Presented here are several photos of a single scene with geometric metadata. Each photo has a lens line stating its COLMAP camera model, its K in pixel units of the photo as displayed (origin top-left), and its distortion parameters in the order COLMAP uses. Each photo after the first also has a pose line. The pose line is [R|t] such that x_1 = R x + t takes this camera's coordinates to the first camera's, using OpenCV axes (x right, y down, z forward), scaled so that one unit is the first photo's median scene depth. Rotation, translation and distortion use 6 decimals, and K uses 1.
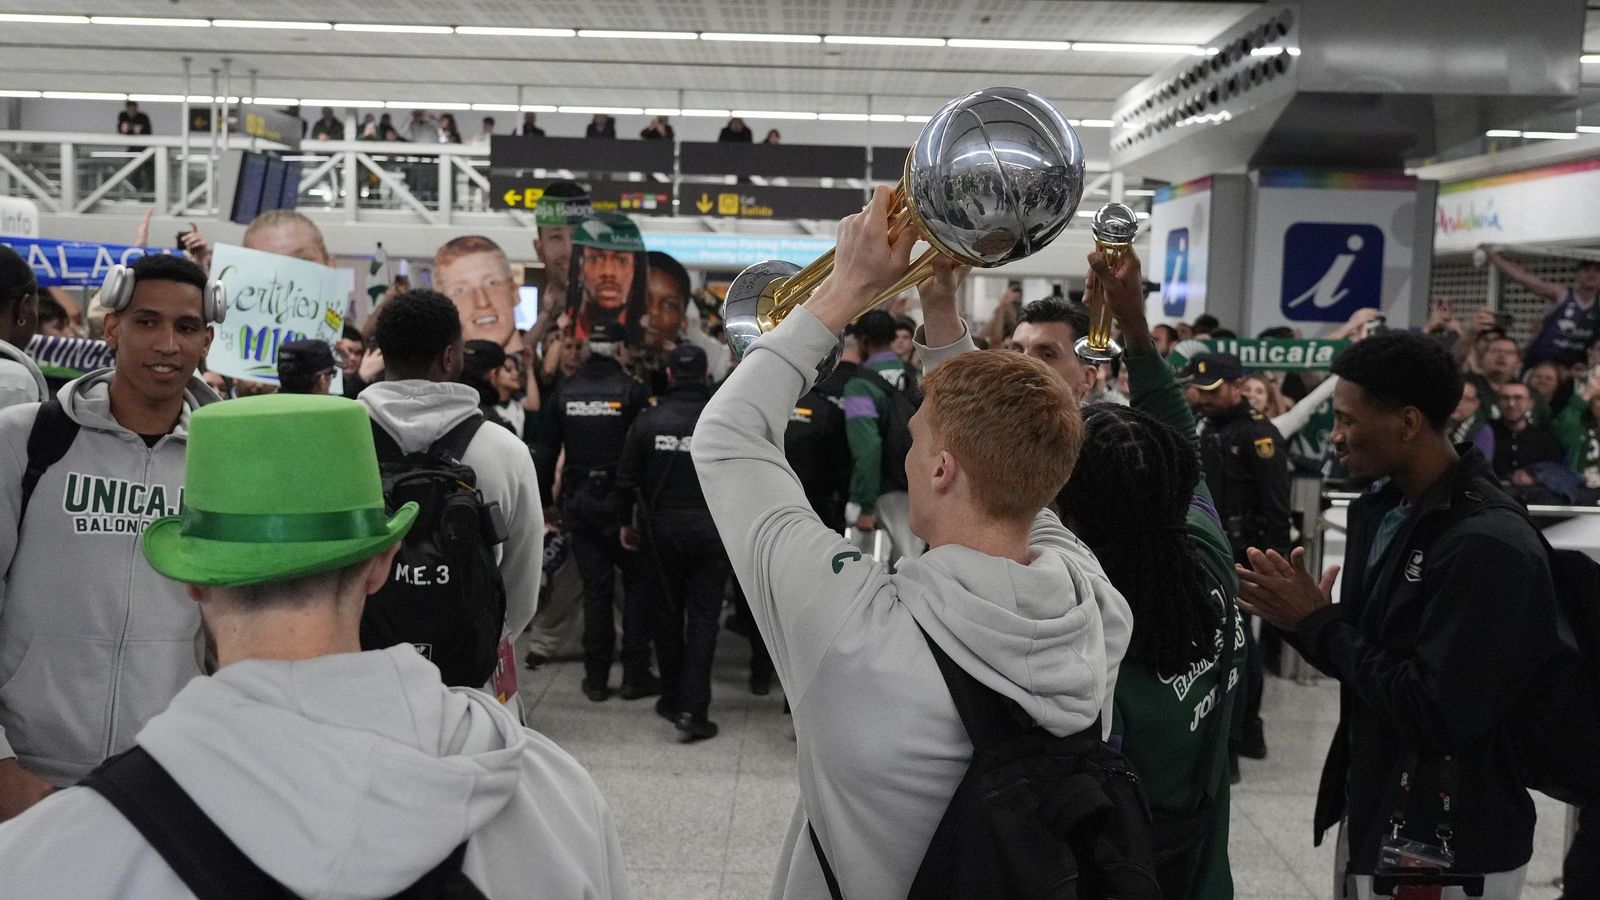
lens RADIAL K [[1382.8, 0, 791.3], [0, 1382.8, 400.5], [0, 0, 1]] dist [-0.003670, 0.013104]
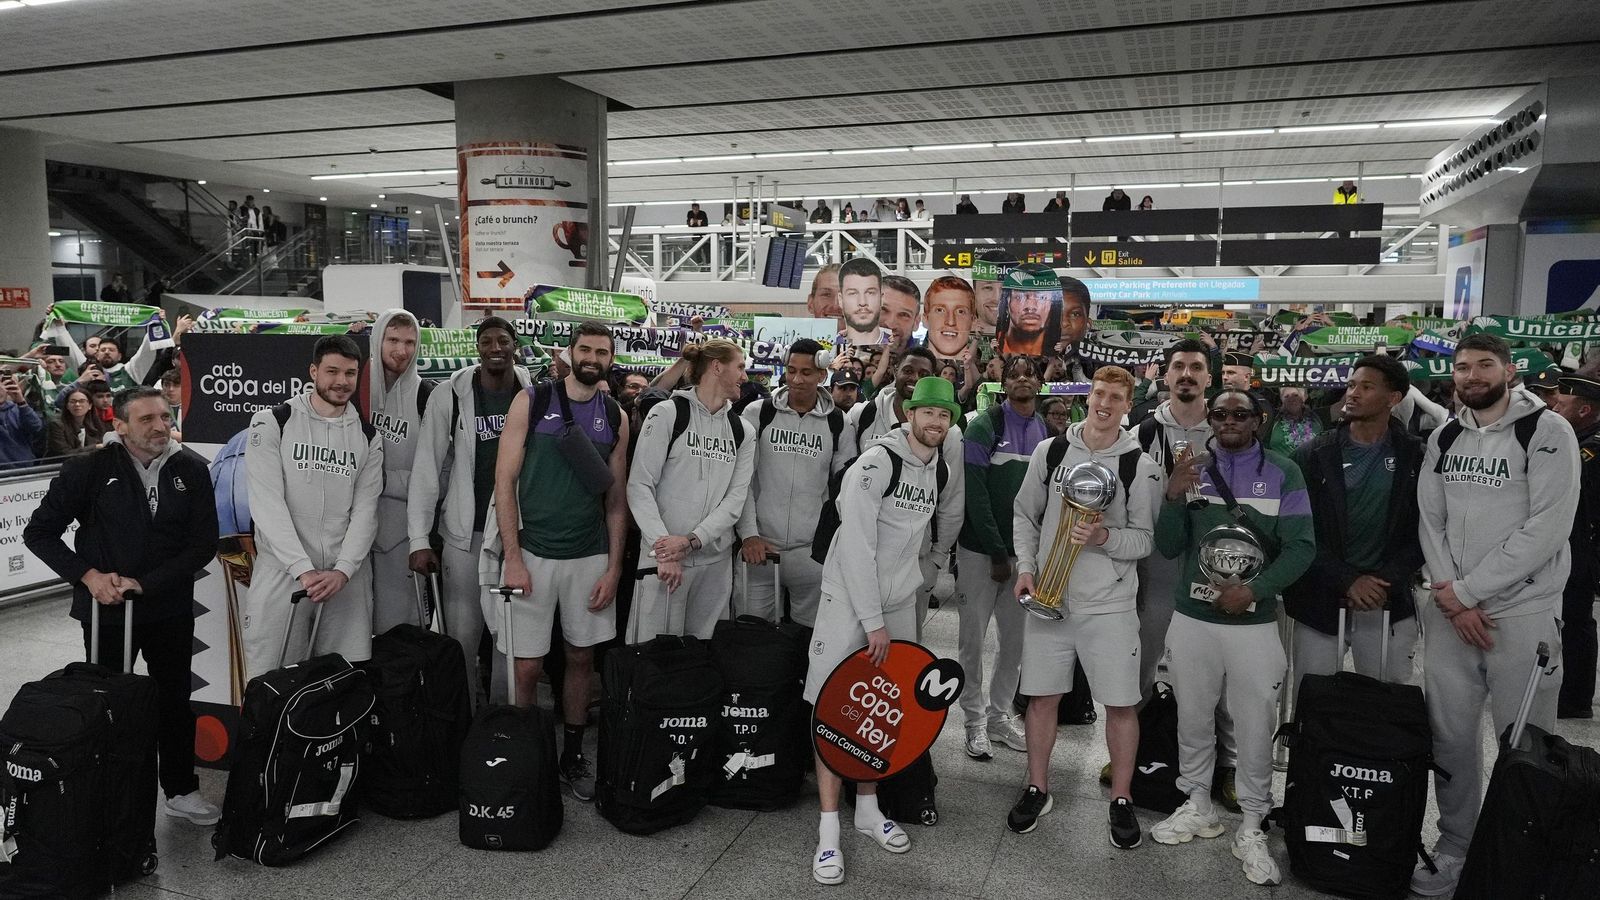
lens RADIAL K [[1142.8, 0, 798.6], [0, 1142.8, 440.3], [0, 0, 1]] dist [0.000996, 0.006648]
pose [[0.946703, 0.006886, -0.322034, 0.027706], [0.002381, 0.999595, 0.028372, 0.003307], [0.322099, -0.027626, 0.946303, -0.150477]]
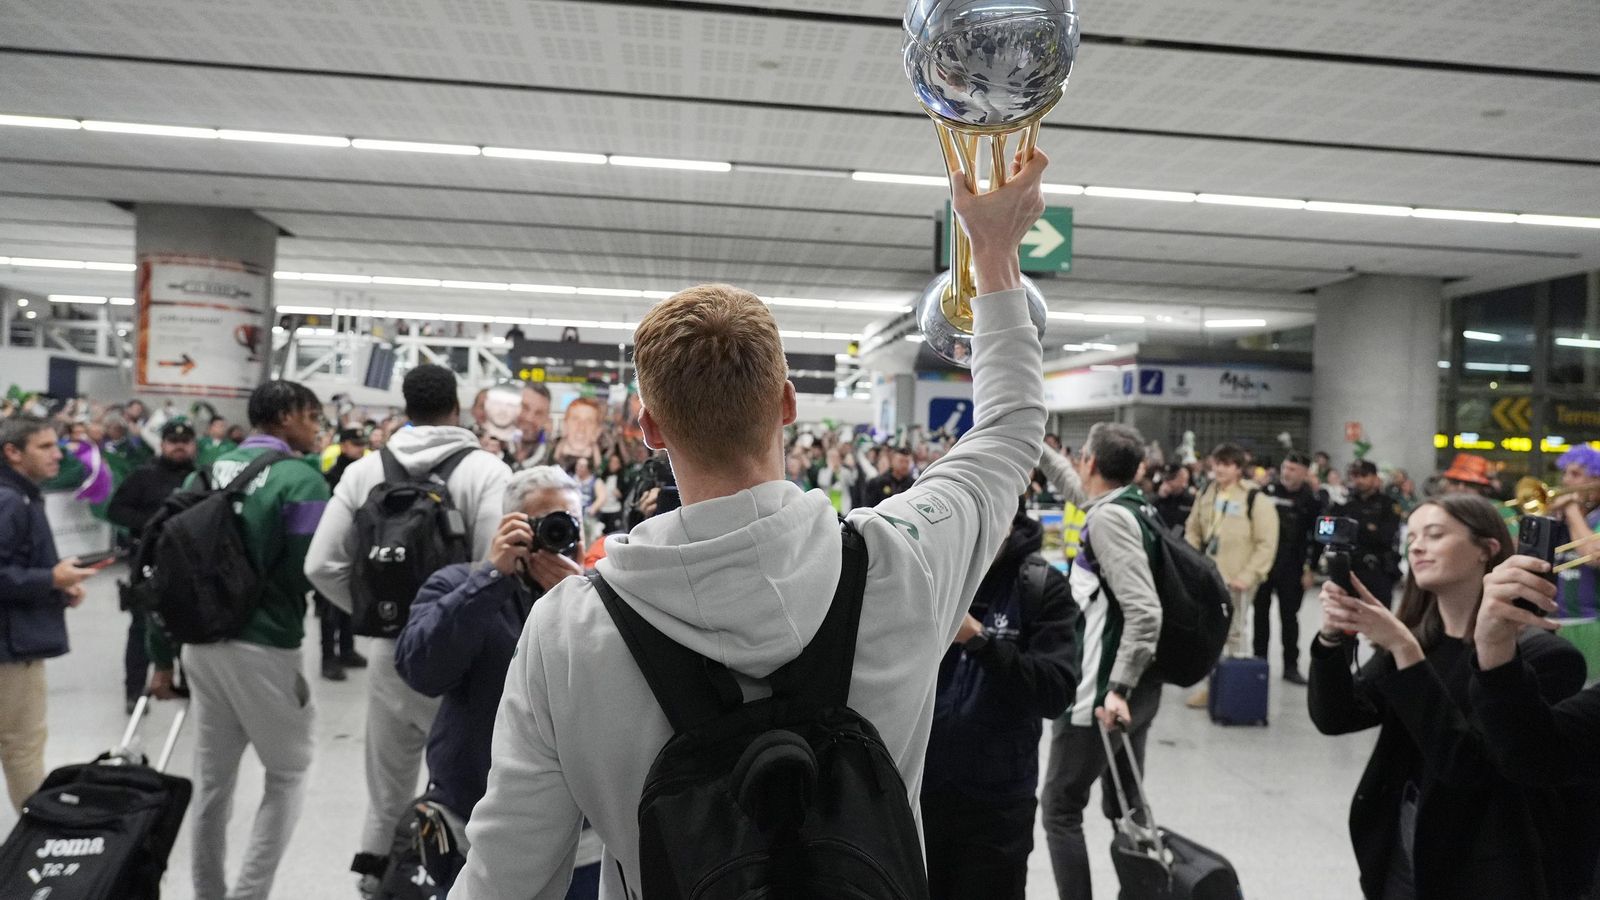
lens RADIAL K [[1142.8, 0, 804.0], [0, 1142.8, 454.3], [0, 0, 1]] dist [0.000996, 0.006648]
pose [[0.988570, 0.005723, 0.150651, -0.070095], [0.003758, 0.998033, -0.062577, 0.046232], [-0.150712, 0.062428, 0.986605, -0.475649]]
